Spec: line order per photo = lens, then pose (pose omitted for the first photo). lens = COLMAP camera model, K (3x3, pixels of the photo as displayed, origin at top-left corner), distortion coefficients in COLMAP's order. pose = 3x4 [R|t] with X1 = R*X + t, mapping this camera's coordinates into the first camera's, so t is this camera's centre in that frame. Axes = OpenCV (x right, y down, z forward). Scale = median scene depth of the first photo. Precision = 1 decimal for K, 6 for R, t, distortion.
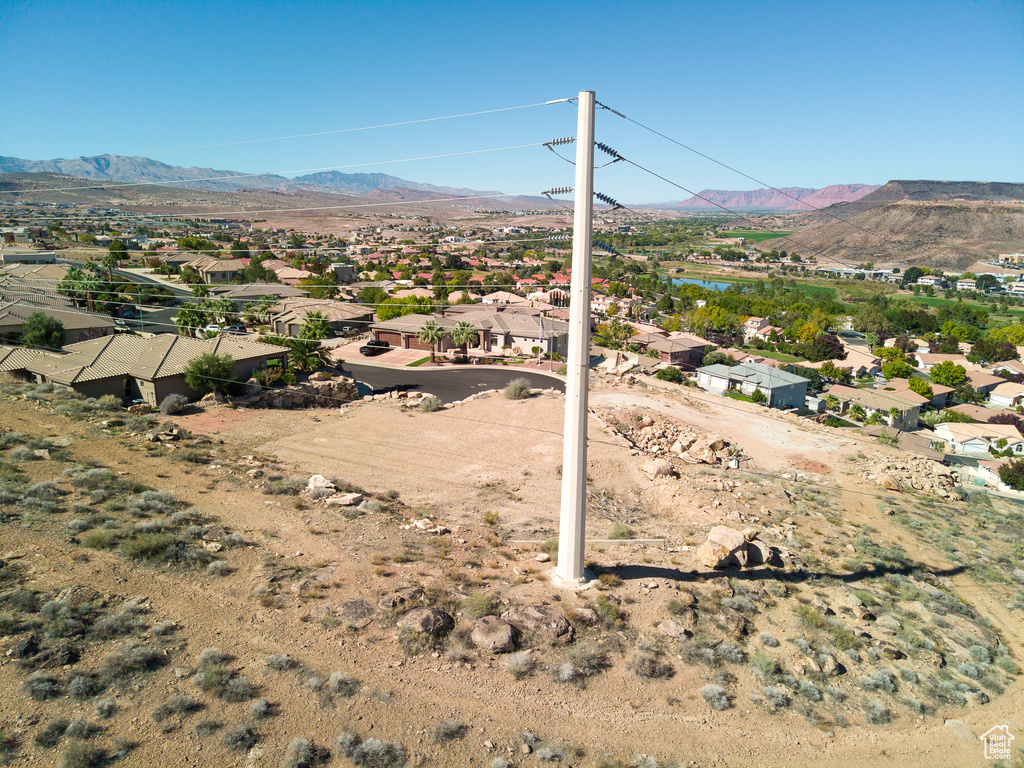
lens RADIAL K [[695.5, 0, 514.2], [0, 695.5, 384.4], [0, 0, 1]] dist [0.034374, -0.027485]
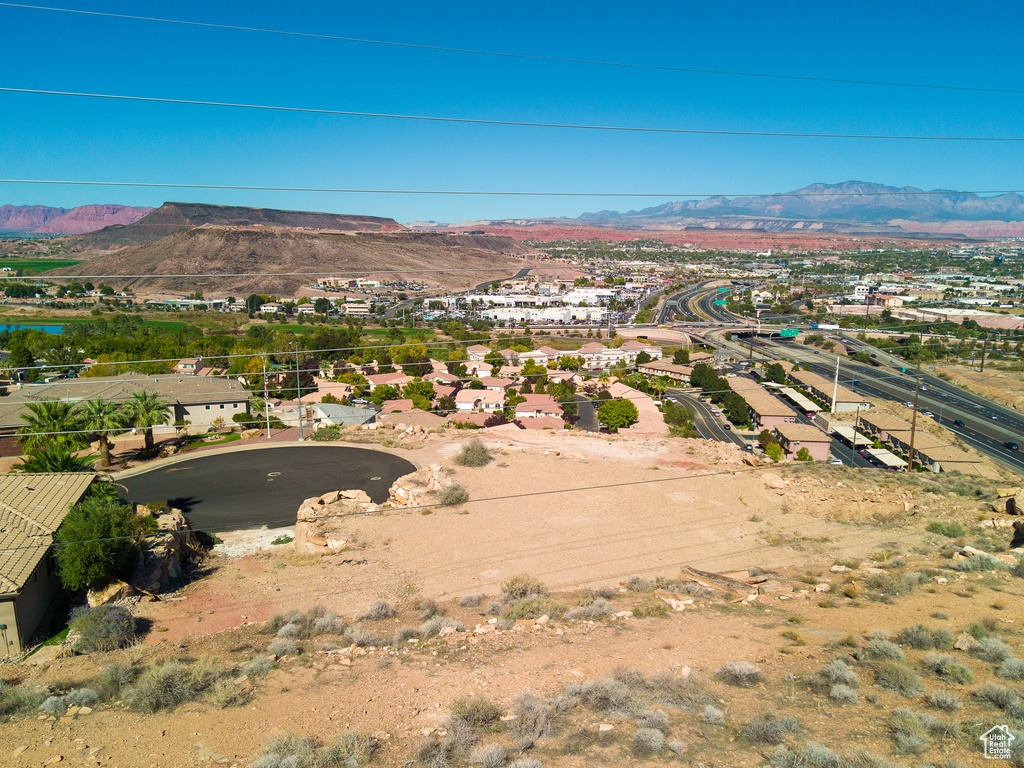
lens RADIAL K [[791.1, 0, 529.7], [0, 791.1, 433.7], [0, 0, 1]] dist [0.016206, 0.012003]
pose [[0.617744, -0.185276, 0.764241, -0.144912], [0.184452, 0.978875, 0.088215, -0.018445], [-0.764440, 0.086472, 0.638869, 0.095334]]
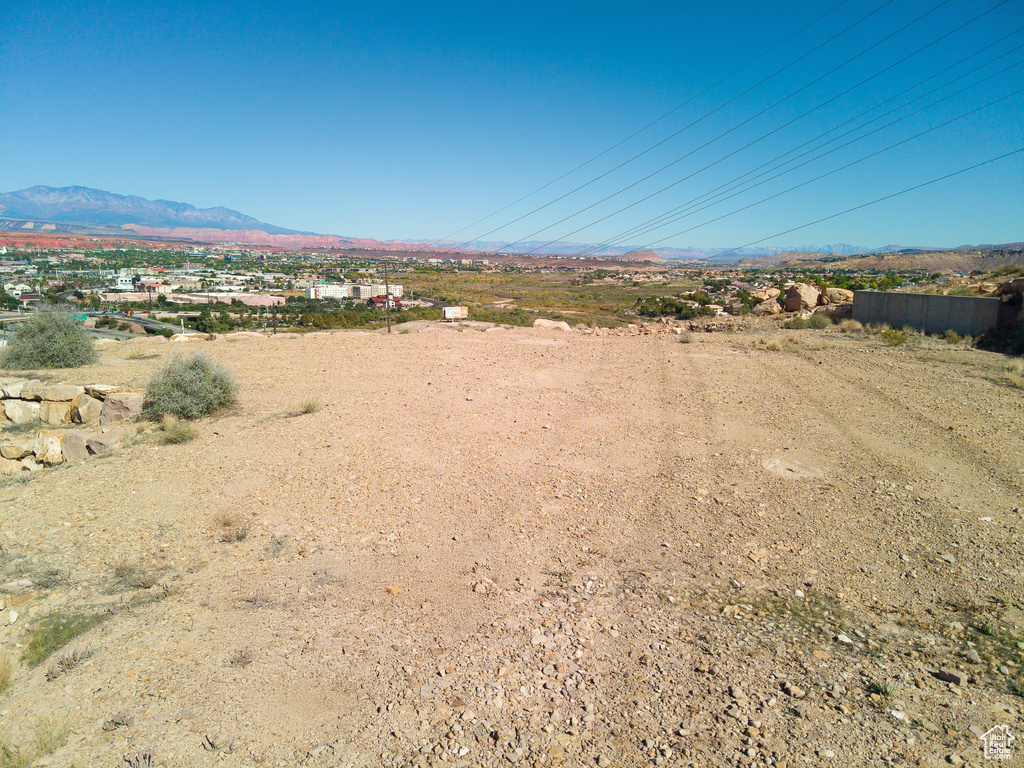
lens RADIAL K [[695.5, 0, 514.7], [0, 695.5, 383.2], [0, 0, 1]] dist [0.034374, -0.027485]
pose [[-0.244001, -0.186123, 0.951747, -0.082283], [0.215945, 0.946341, 0.240428, -0.001164], [-0.945427, 0.264189, -0.190716, 0.206271]]
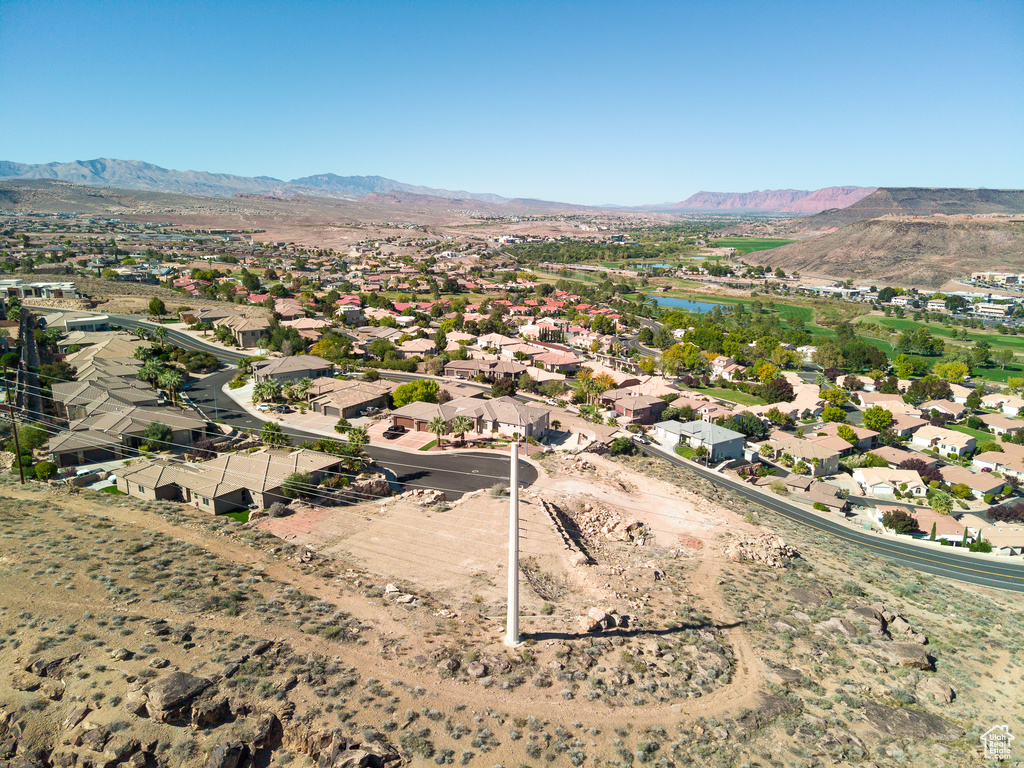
lens RADIAL K [[695.5, 0, 514.3], [0, 695.5, 381.6], [0, 0, 1]] dist [0.034374, -0.027485]
pose [[0.999981, -0.003564, 0.005124, 0.007641], [0.003596, 0.999973, -0.006372, -0.051724], [-0.005101, 0.006391, 0.999967, -0.118563]]
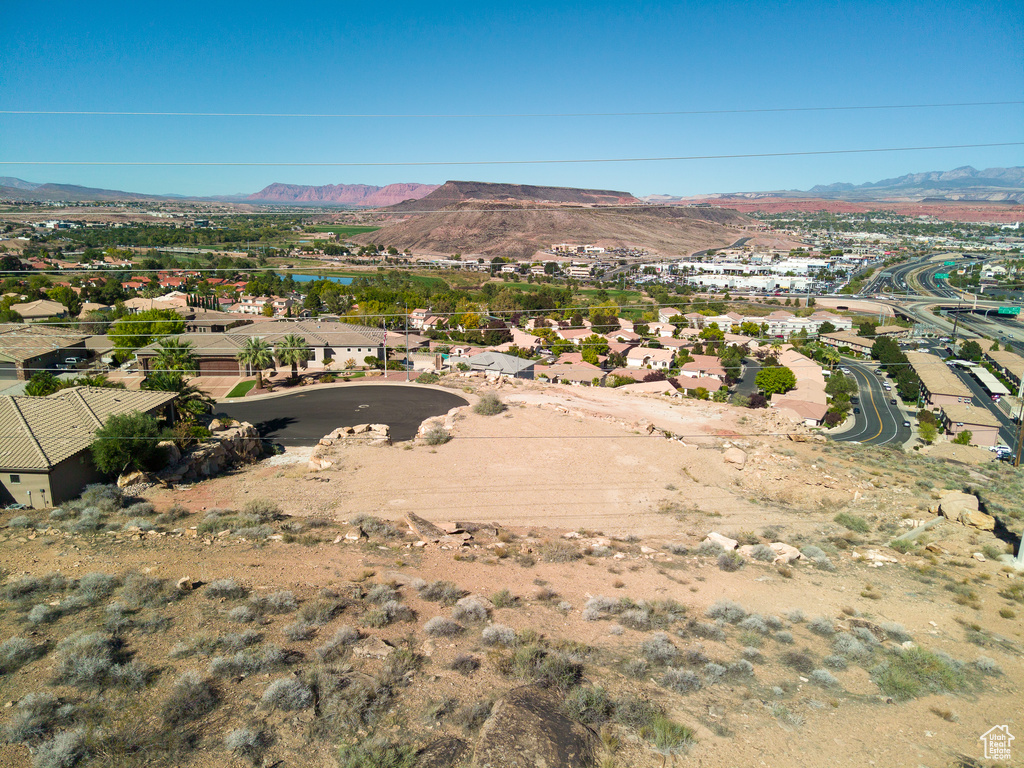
lens RADIAL K [[695.5, 0, 512.6], [0, 695.5, 384.1], [0, 0, 1]] dist [0.034374, -0.027485]
pose [[0.838868, -0.125839, 0.529590, -0.105452], [0.122150, 0.991617, 0.042140, -0.012447], [-0.530453, 0.029340, 0.847207, 0.051362]]
